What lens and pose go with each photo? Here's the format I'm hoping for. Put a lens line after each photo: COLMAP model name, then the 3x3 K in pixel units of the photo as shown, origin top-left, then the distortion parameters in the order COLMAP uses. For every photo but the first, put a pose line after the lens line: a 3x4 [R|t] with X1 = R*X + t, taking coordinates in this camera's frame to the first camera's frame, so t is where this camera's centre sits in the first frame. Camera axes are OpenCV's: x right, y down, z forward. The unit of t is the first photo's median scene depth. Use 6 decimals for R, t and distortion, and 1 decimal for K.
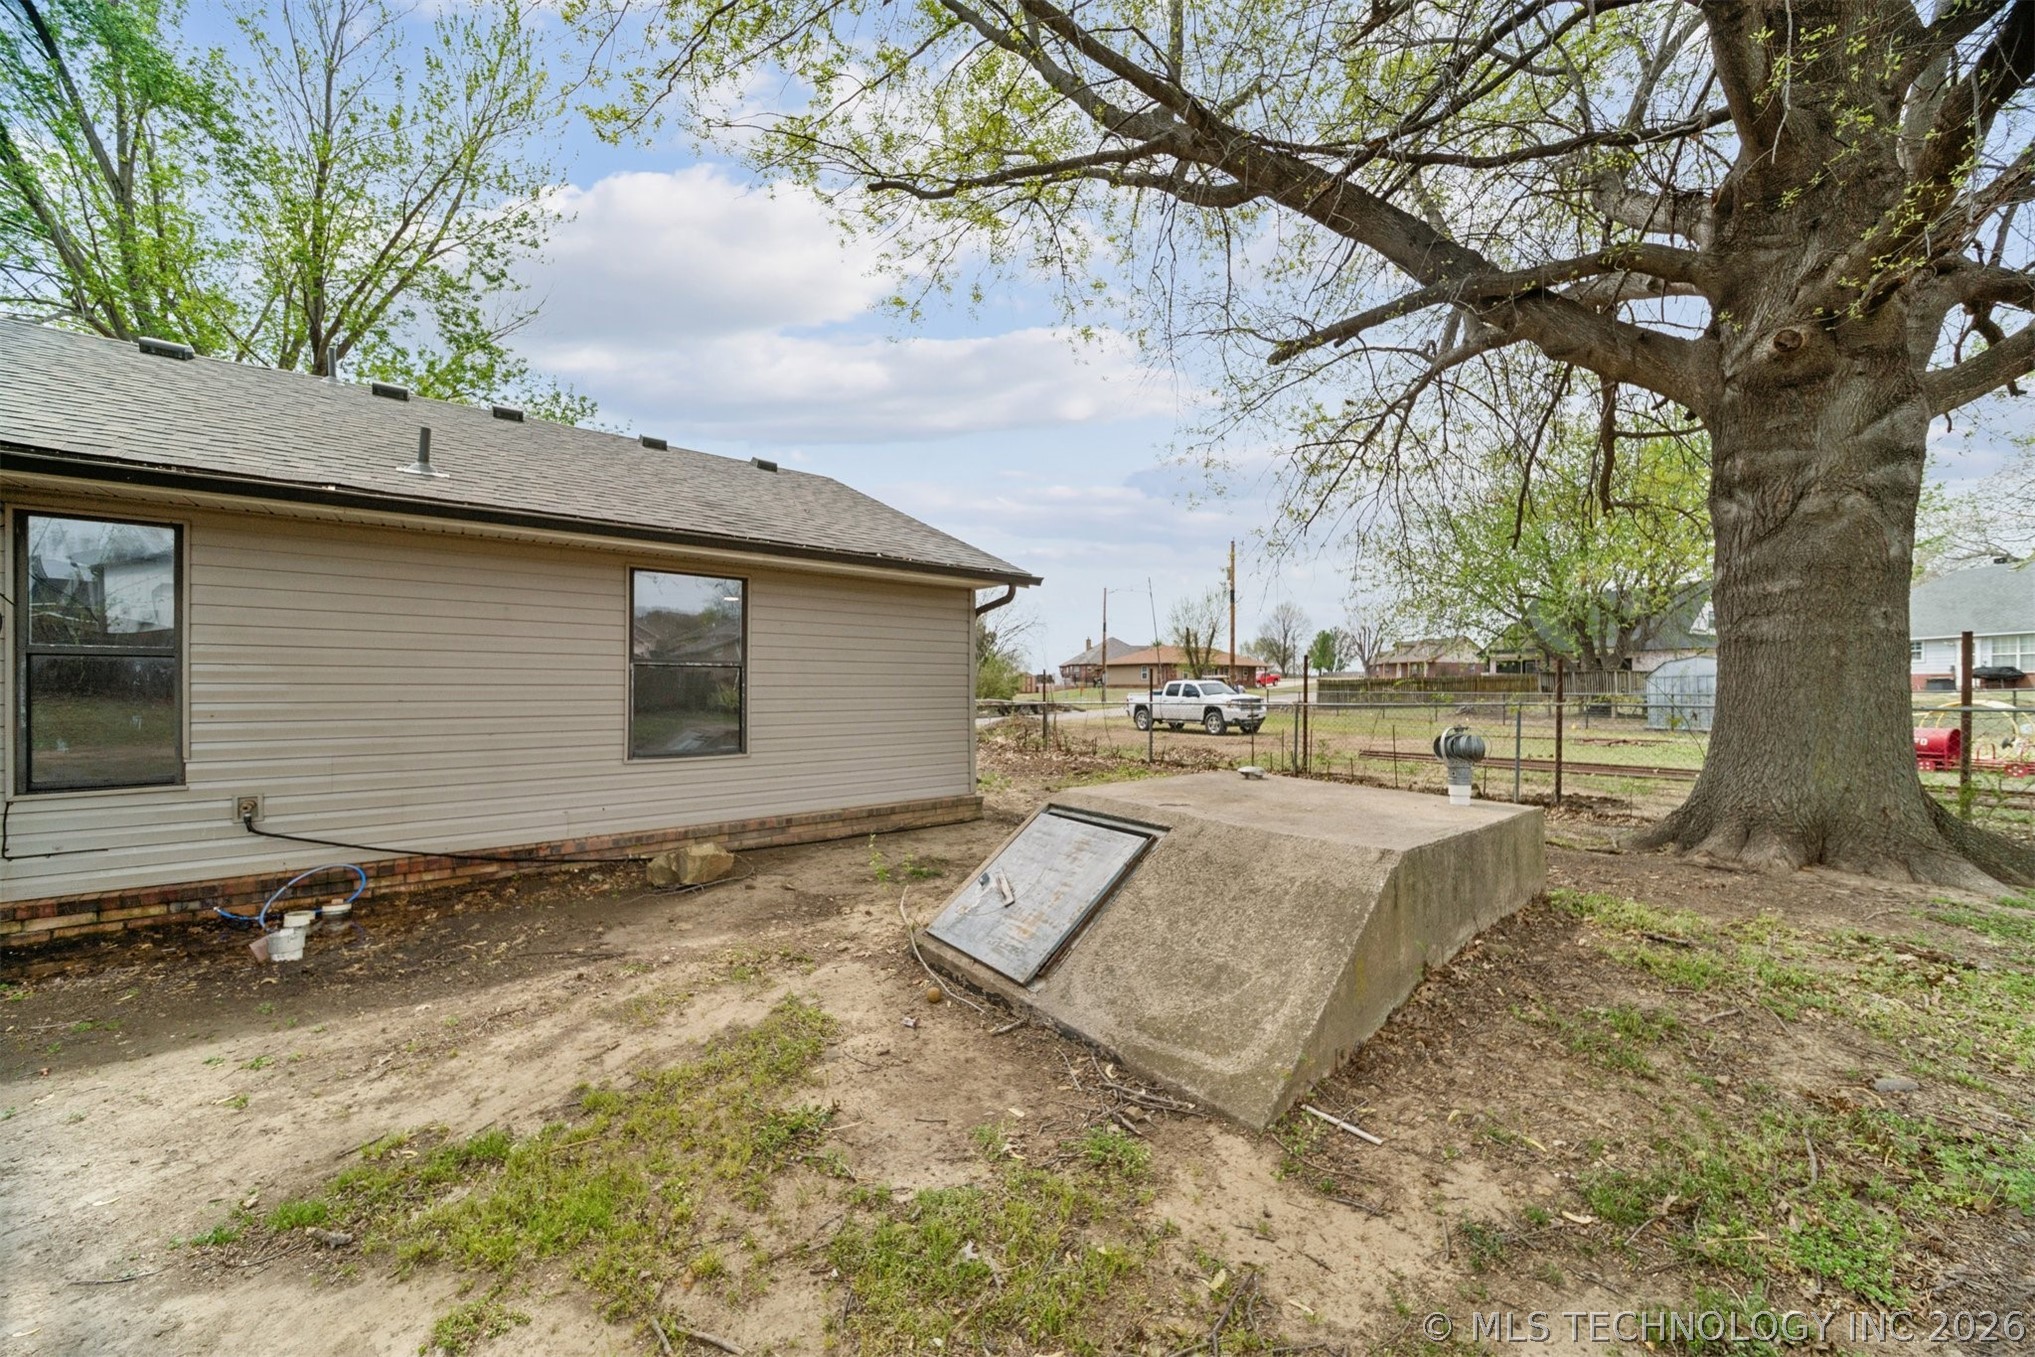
lens RADIAL K [[713.2, 0, 1033.5], [0, 713.2, 696.2], [0, 0, 1]] dist [0.000496, -0.001957]
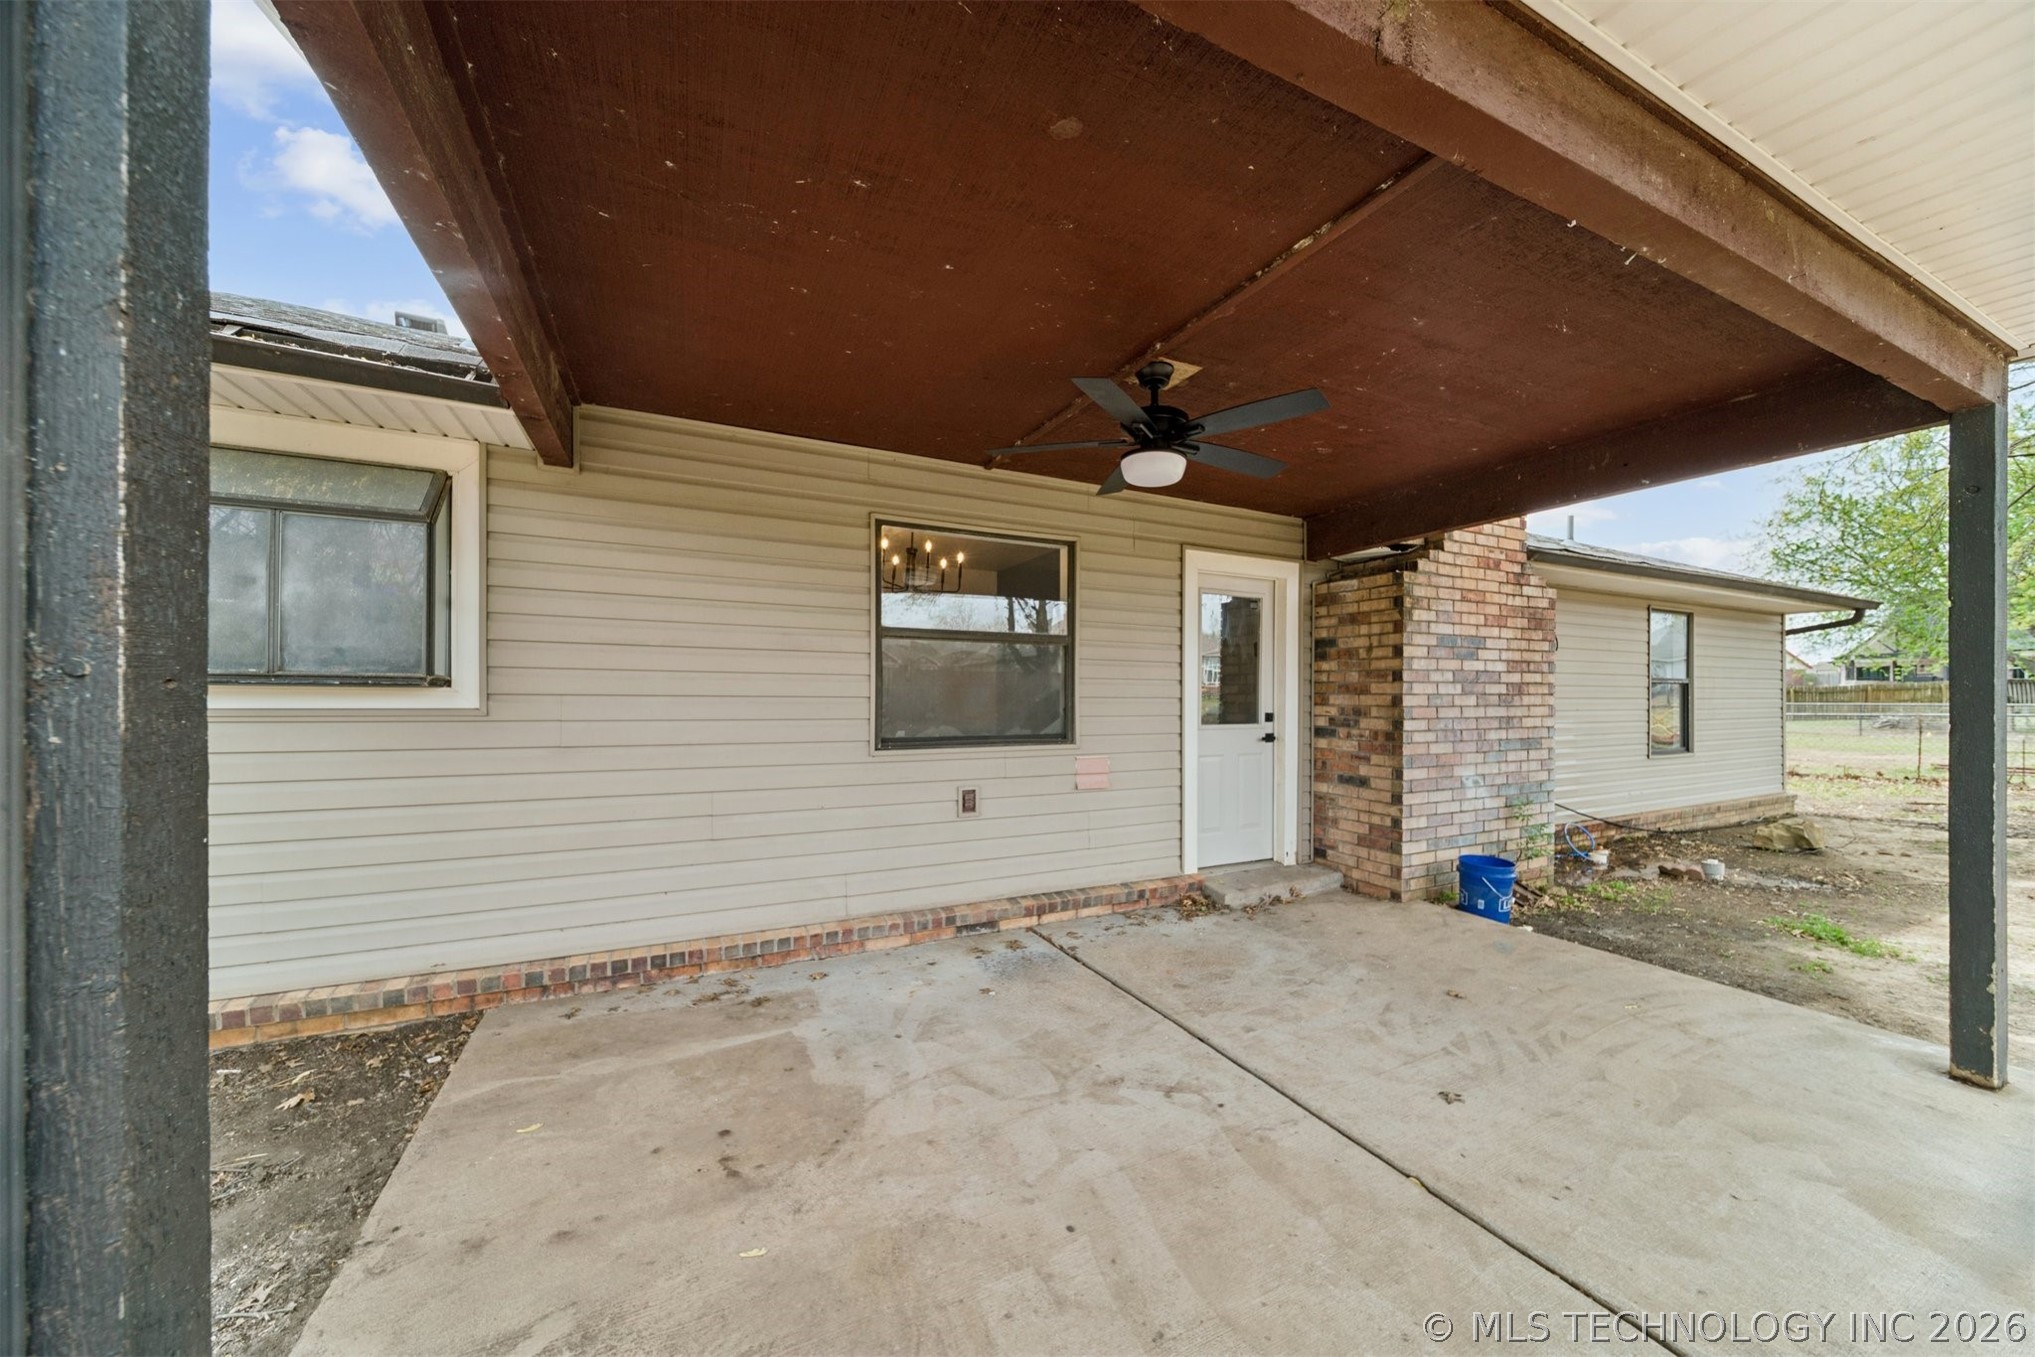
lens RADIAL K [[713.2, 0, 1033.5], [0, 713.2, 696.2], [0, 0, 1]] dist [0.000496, -0.001957]
pose [[0.974501, -0.003974, -0.224348, -1.029388], [0.000053, 0.999847, -0.017482, 0.002531], [0.224383, 0.017024, 0.974352, -0.394099]]
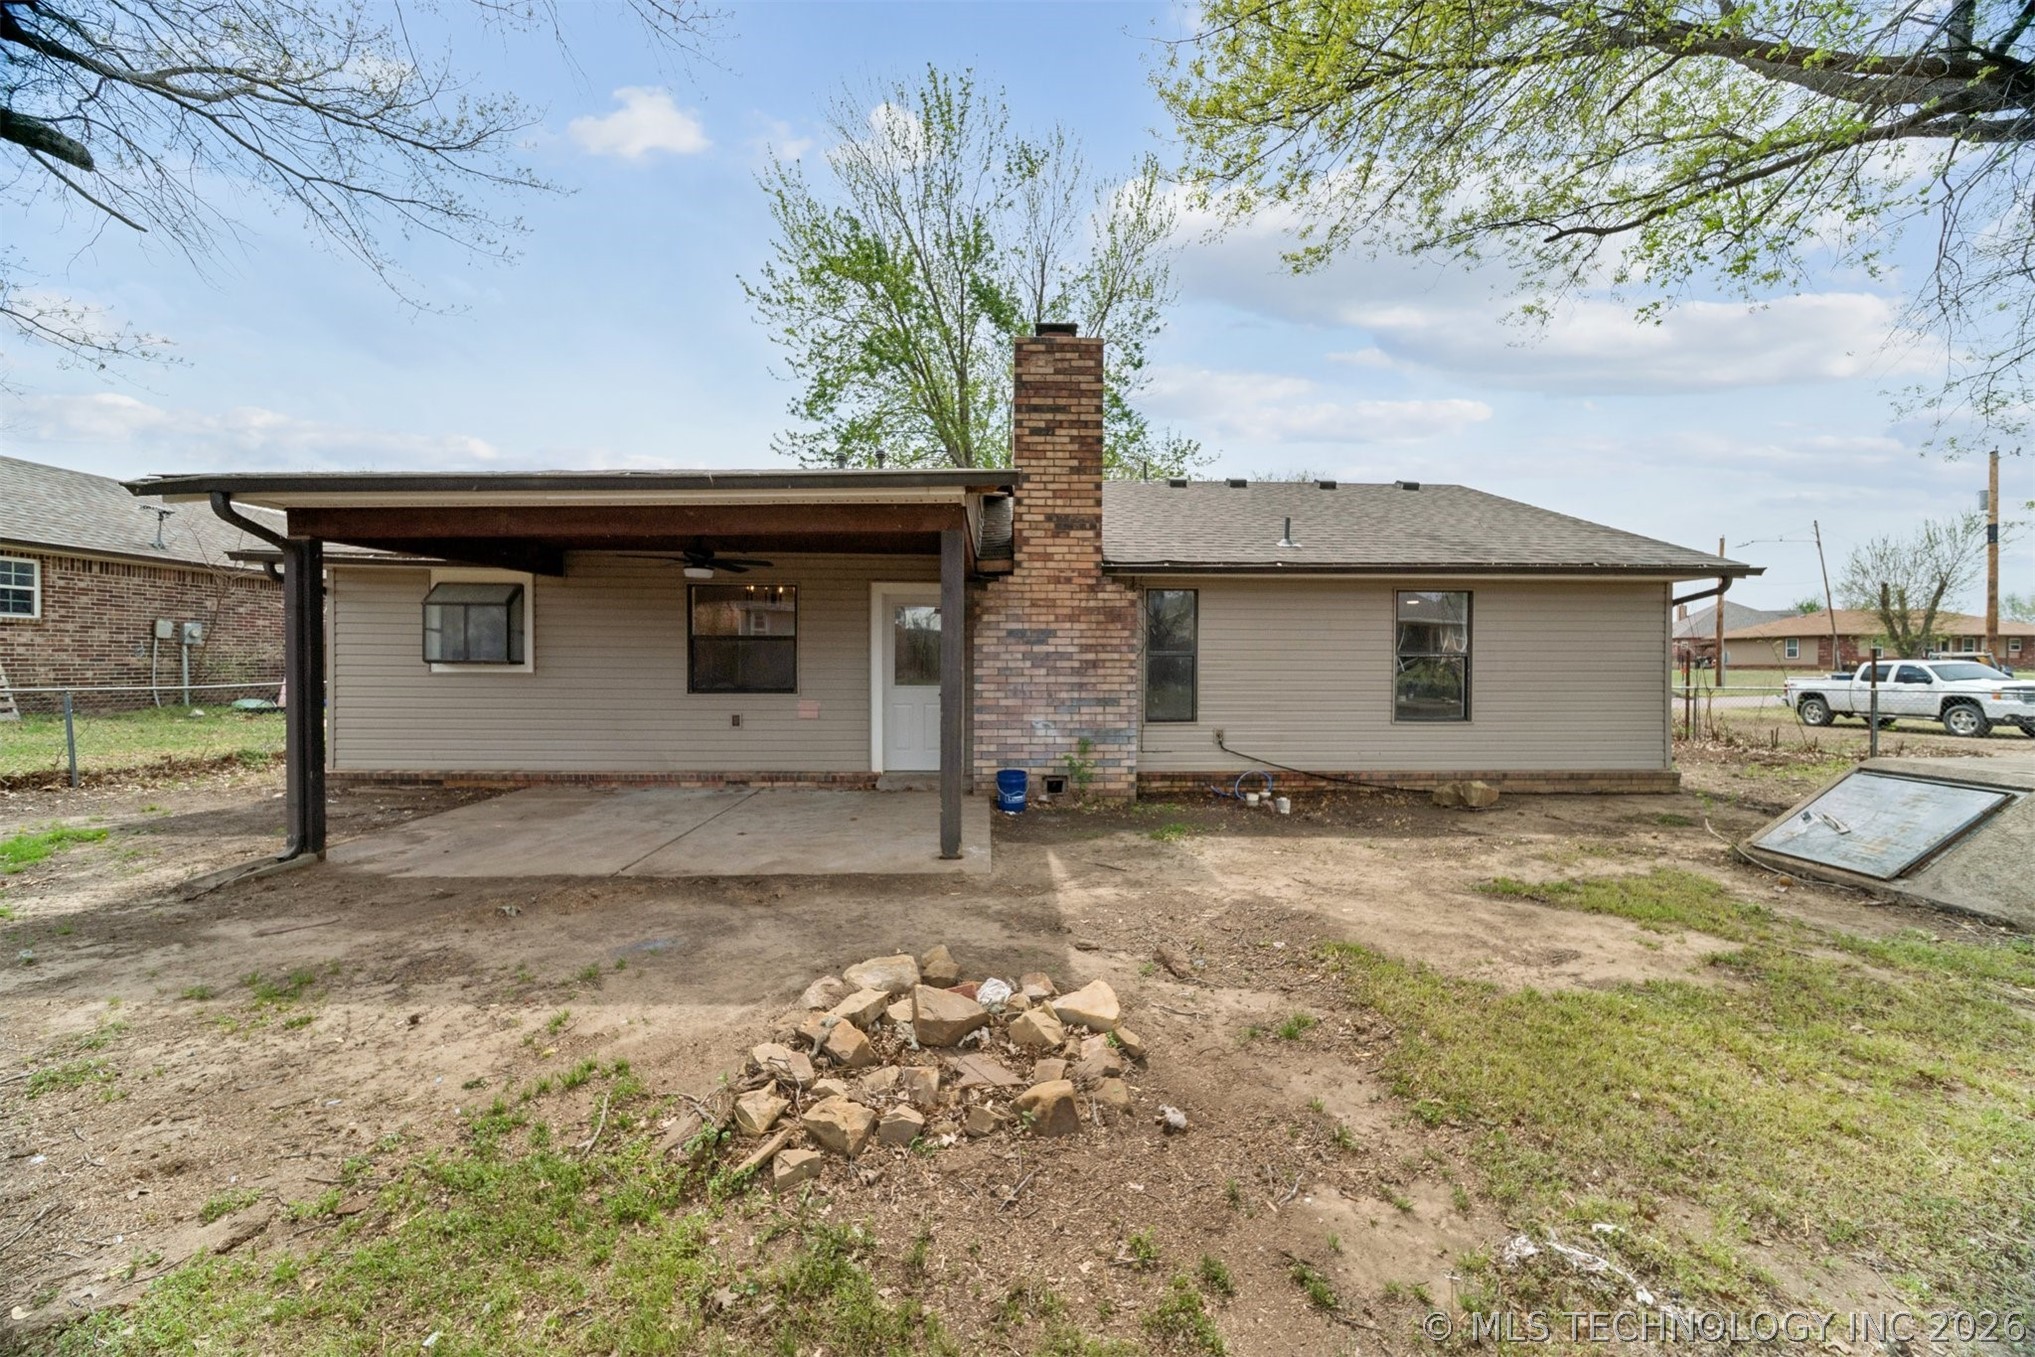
lens RADIAL K [[722.9, 0, 1027.0], [0, 722.9, 672.1], [0, 0, 1]] dist [-0.002993, -0.000284]
pose [[0.796947, 0.004768, -0.604030, -0.204668], [-0.008266, 0.999961, -0.003012, -0.001060], [0.603993, 0.007393, 0.796956, -0.480944]]
